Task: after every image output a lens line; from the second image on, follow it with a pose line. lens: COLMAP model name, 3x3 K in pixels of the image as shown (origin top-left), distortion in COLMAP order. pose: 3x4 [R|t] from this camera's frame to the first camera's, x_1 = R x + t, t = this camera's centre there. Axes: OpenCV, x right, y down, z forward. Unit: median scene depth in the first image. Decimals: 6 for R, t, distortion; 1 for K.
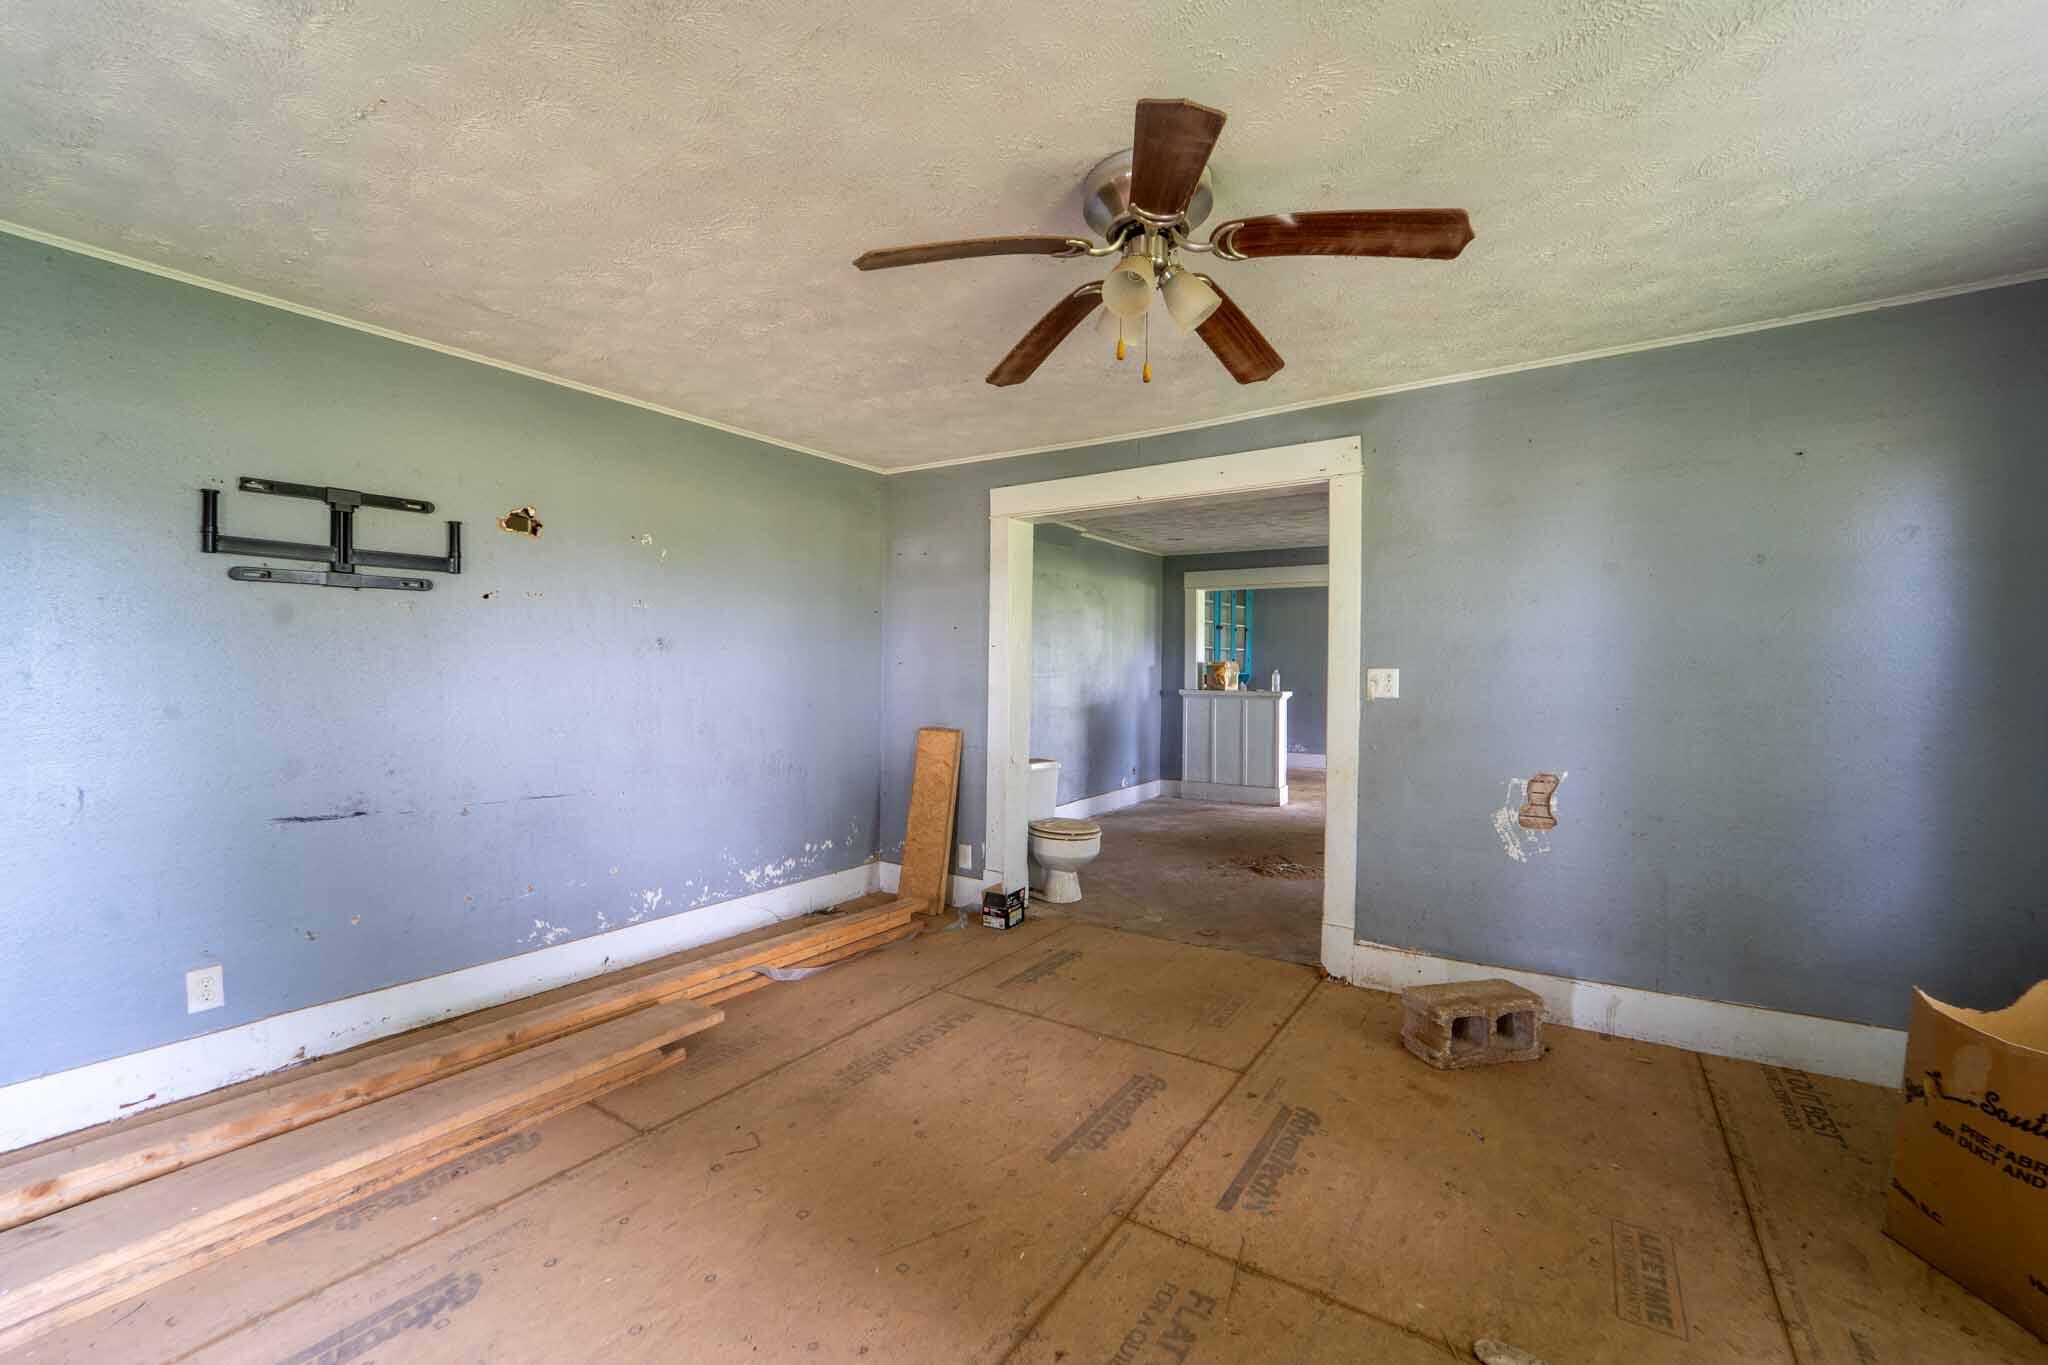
lens RADIAL K [[833.4, 0, 1024.0], [0, 833.4, 682.5], [0, 0, 1]] dist [-0.022293, 0.000004]
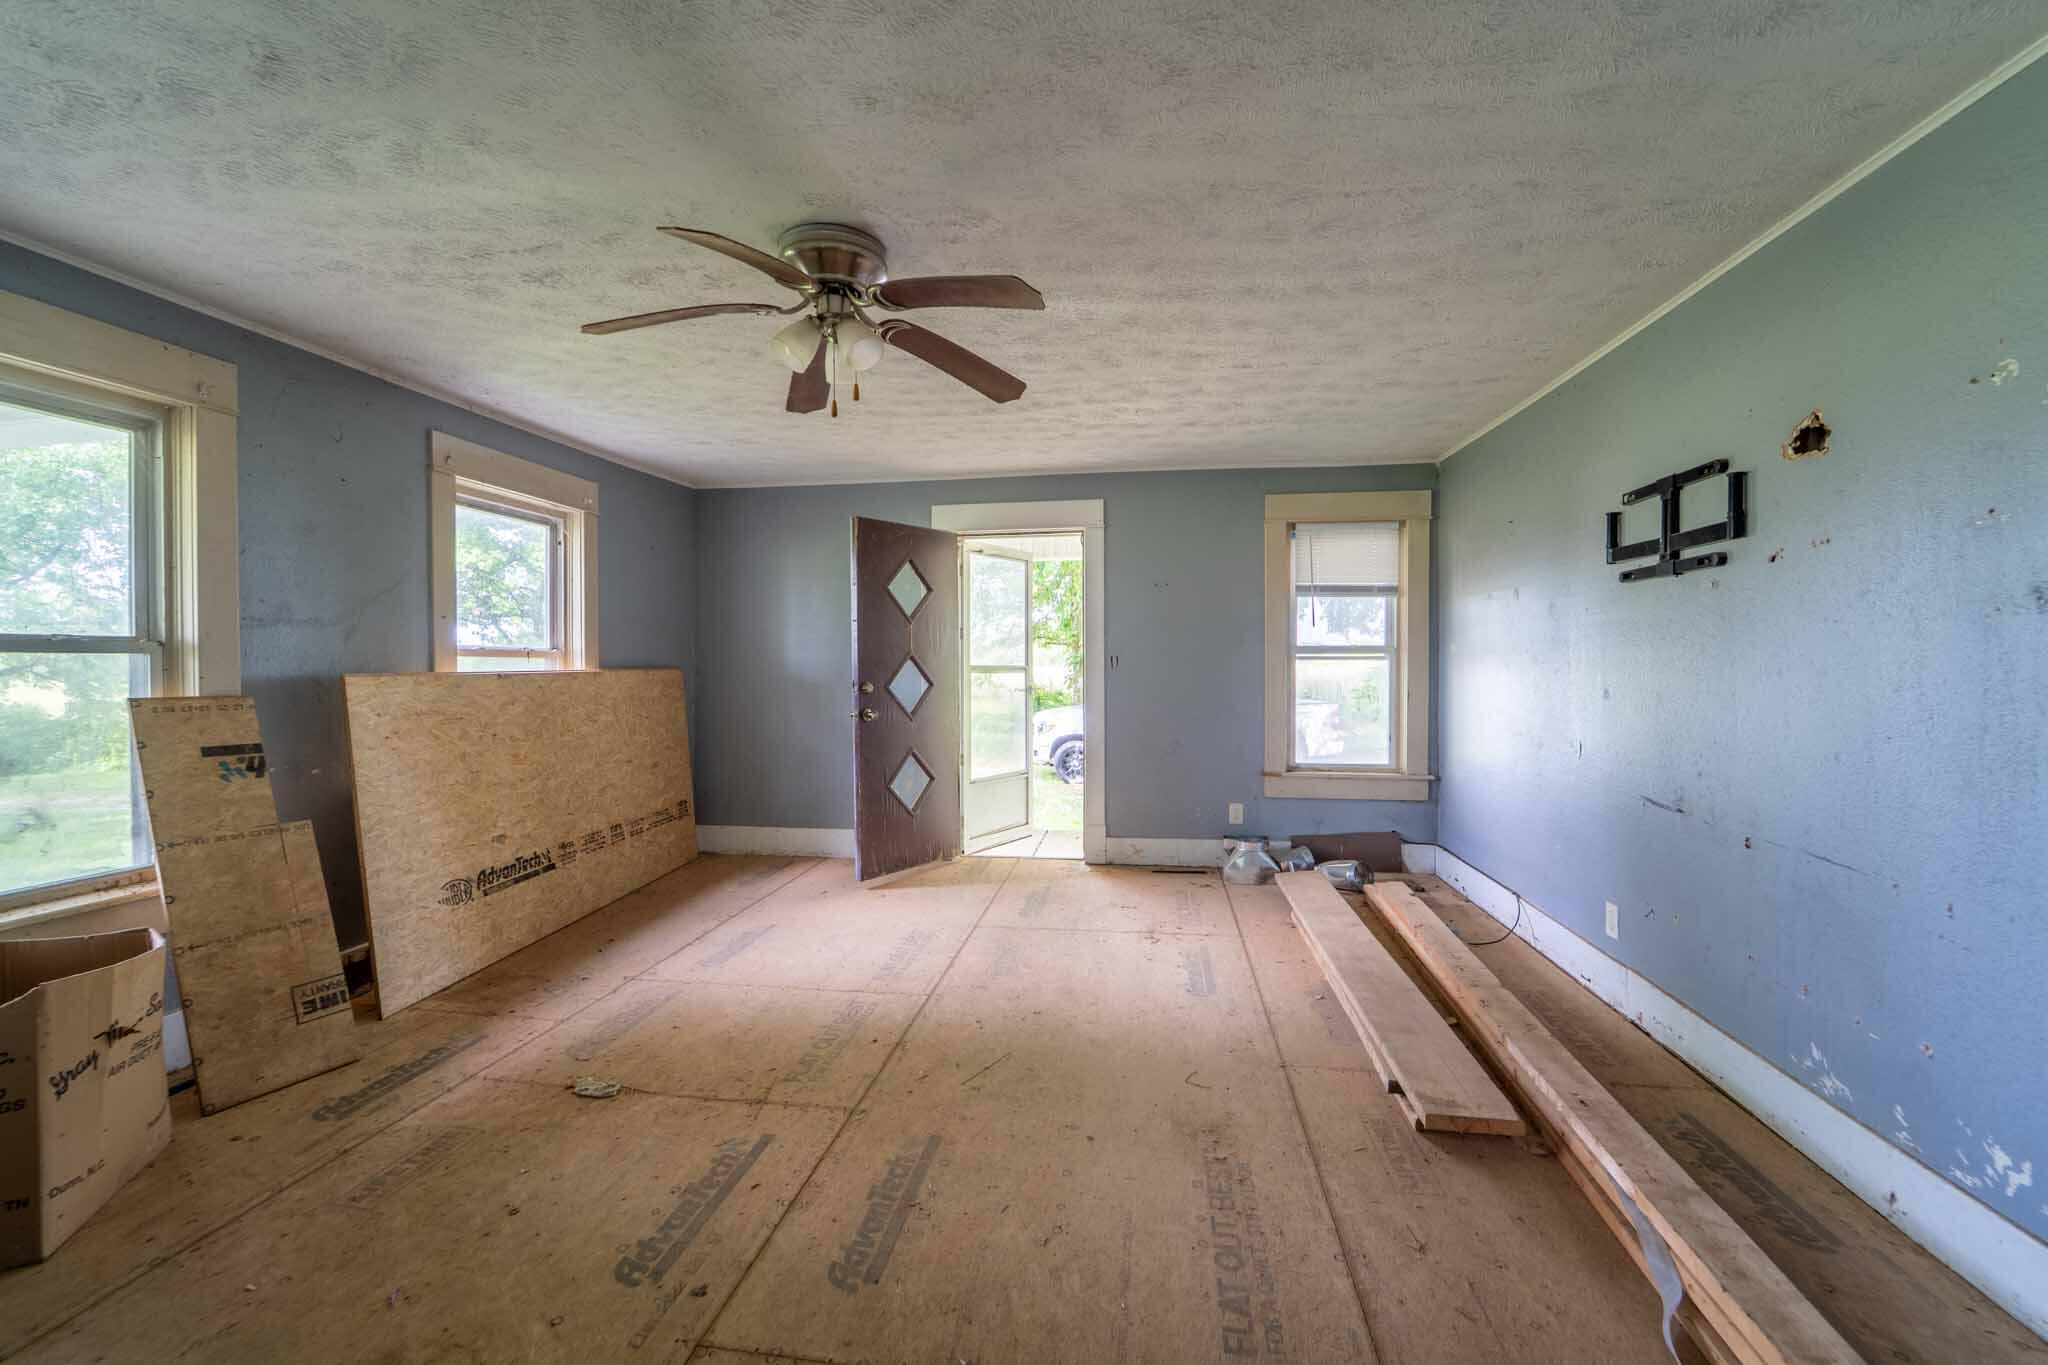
lens RADIAL K [[833.4, 0, 1024.0], [0, 833.4, 682.5], [0, 0, 1]] dist [-0.022293, 0.000004]
pose [[-0.906370, 0.010046, -0.422366, 0.311019], [-0.006671, 0.999252, 0.038082, -0.022512], [0.422433, 0.037334, -0.905625, 1.686483]]
